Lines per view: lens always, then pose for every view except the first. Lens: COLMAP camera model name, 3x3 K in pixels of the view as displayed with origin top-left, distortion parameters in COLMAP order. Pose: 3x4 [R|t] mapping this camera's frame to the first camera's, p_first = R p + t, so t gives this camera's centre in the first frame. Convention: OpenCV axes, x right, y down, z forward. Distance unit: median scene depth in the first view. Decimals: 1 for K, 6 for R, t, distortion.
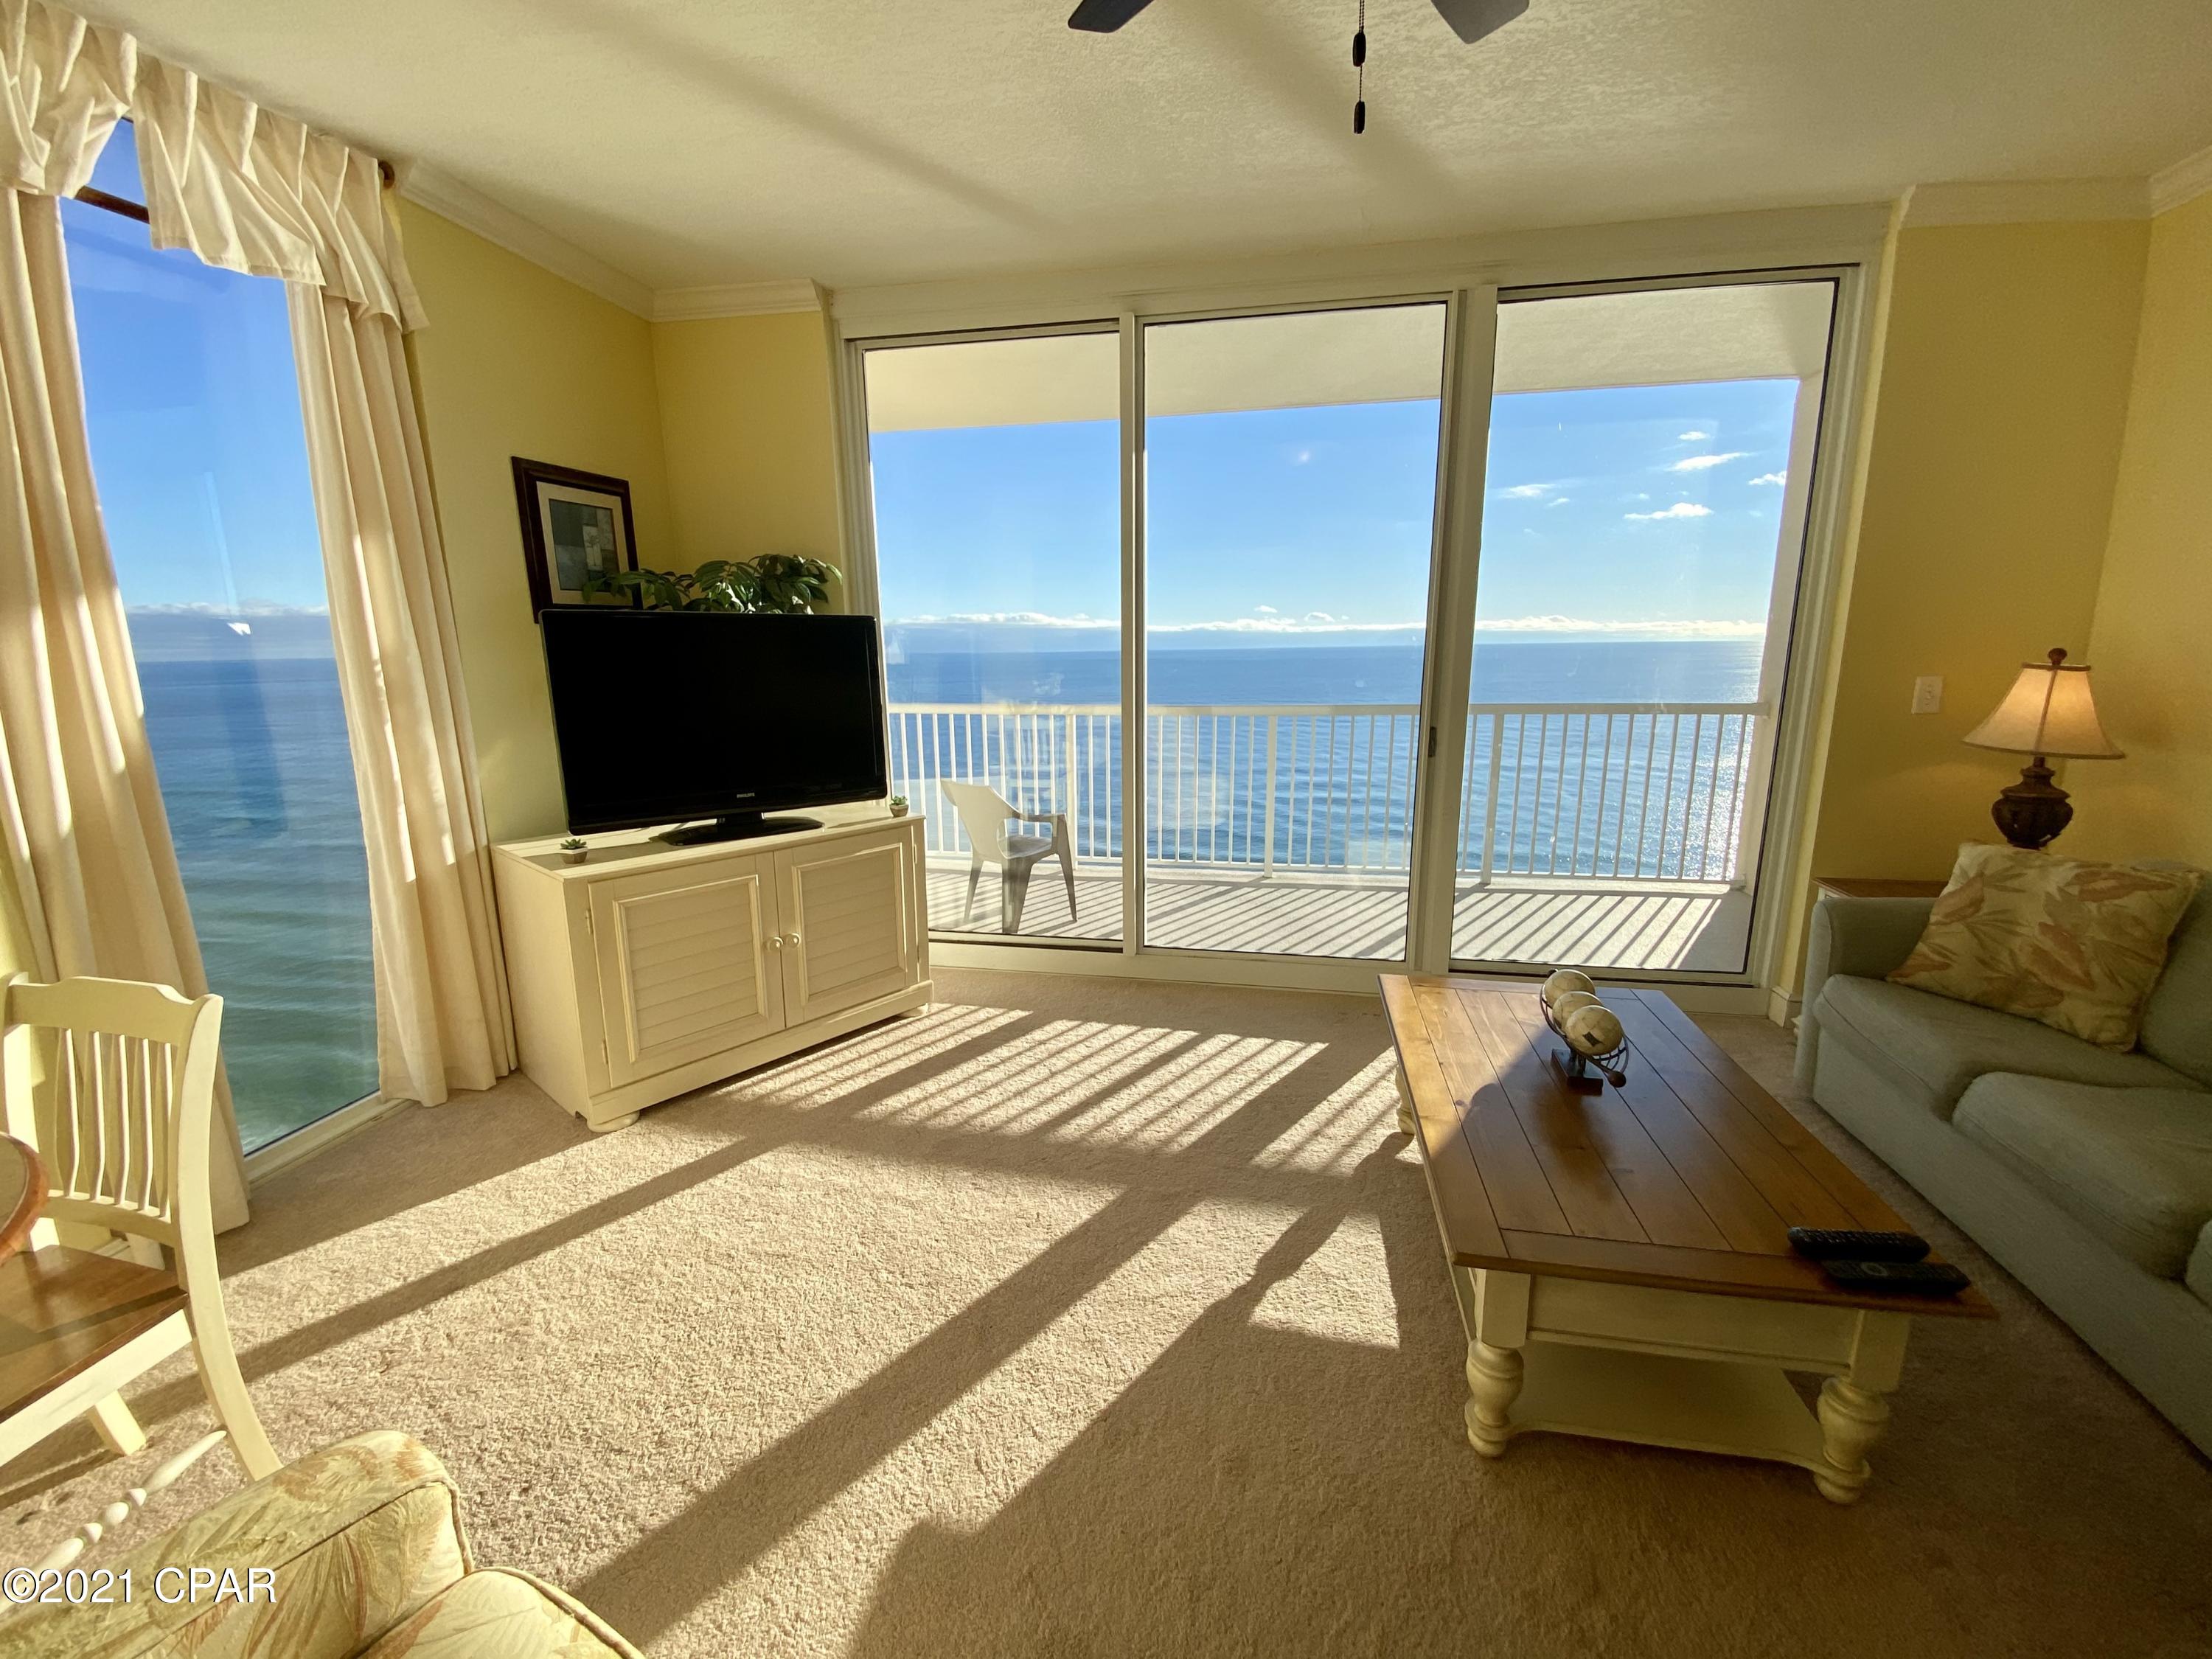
lens RADIAL K [[901.3, 0, 1106.0], [0, 901.3, 829.5], [0, 0, 1]] dist [0.019427, -0.000297]
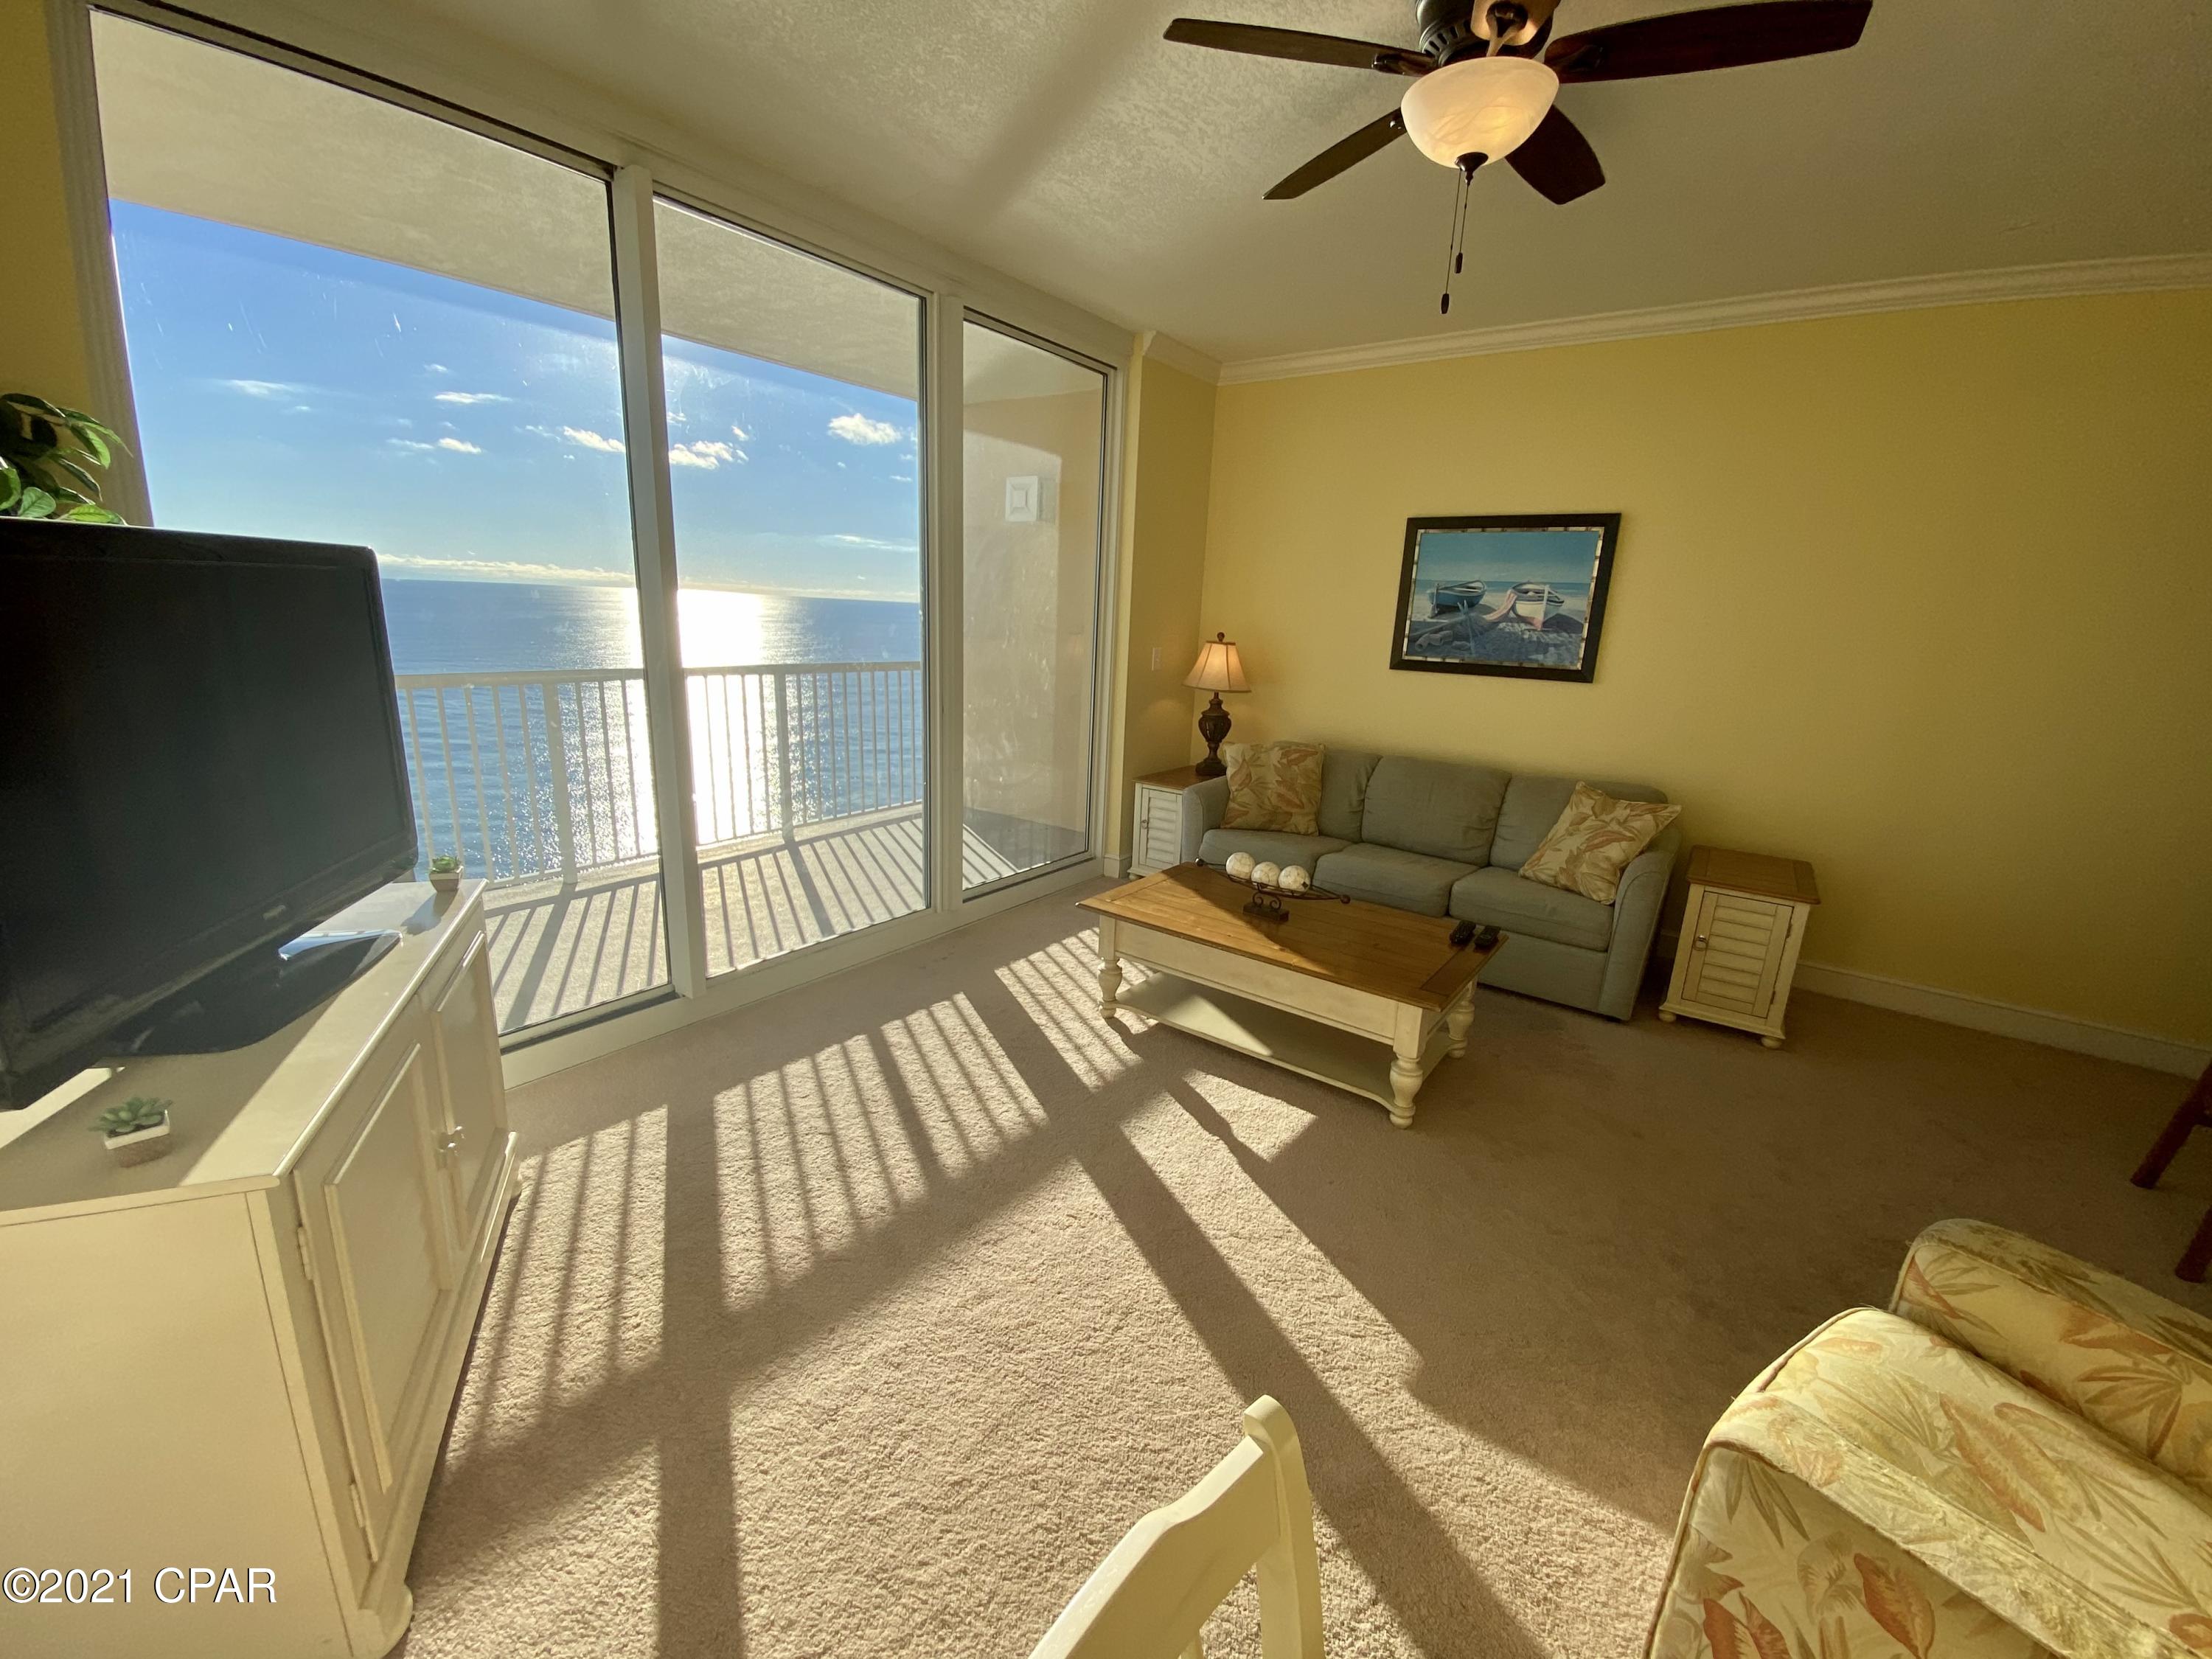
lens RADIAL K [[901.3, 0, 1106.0], [0, 901.3, 829.5], [0, 0, 1]] dist [0.019427, -0.000297]
pose [[0.429603, -0.191295, 0.882523, -0.659960], [0.138411, 0.979705, 0.144984, -0.097213], [-0.892347, 0.059865, 0.447361, 0.392342]]
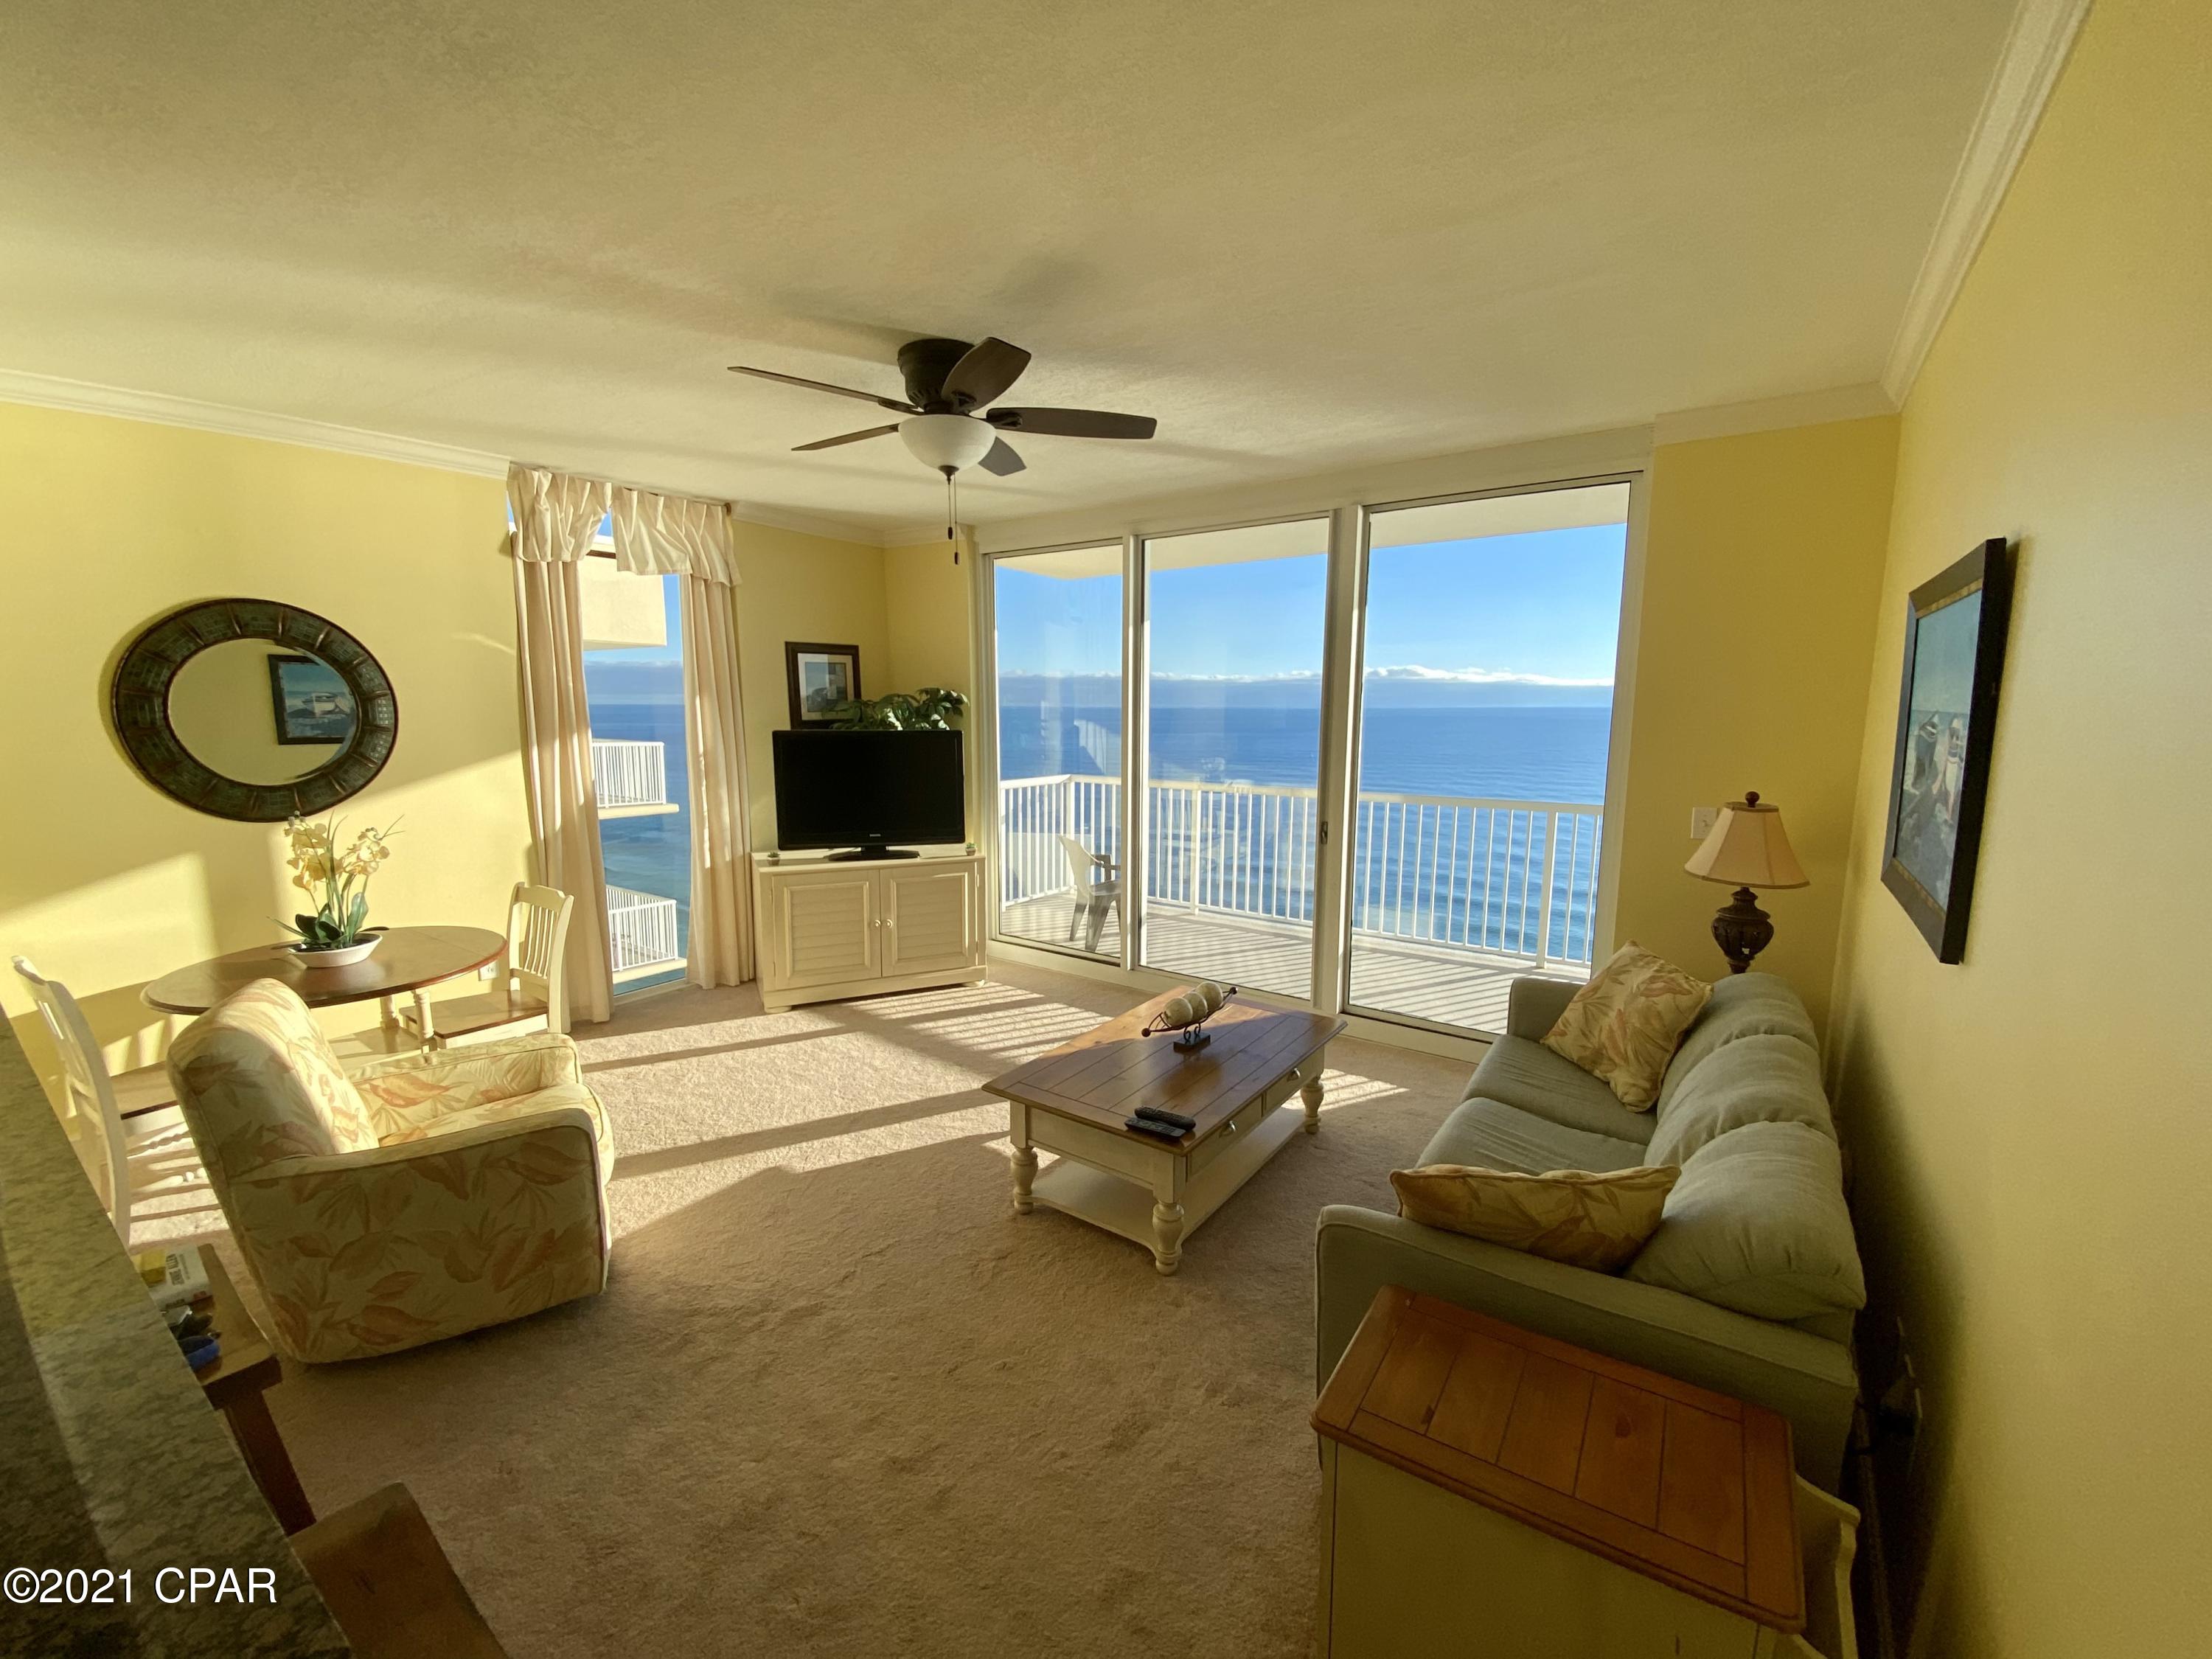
lens RADIAL K [[893.6, 0, 1105.4], [0, 893.6, 837.1], [0, 0, 1]] dist [0.107840, -0.000021]
pose [[0.913217, 0.074668, -0.400575, 0.698460], [-0.096088, 0.994805, -0.033623, -0.019898], [0.395983, 0.069195, 0.915647, -0.390160]]
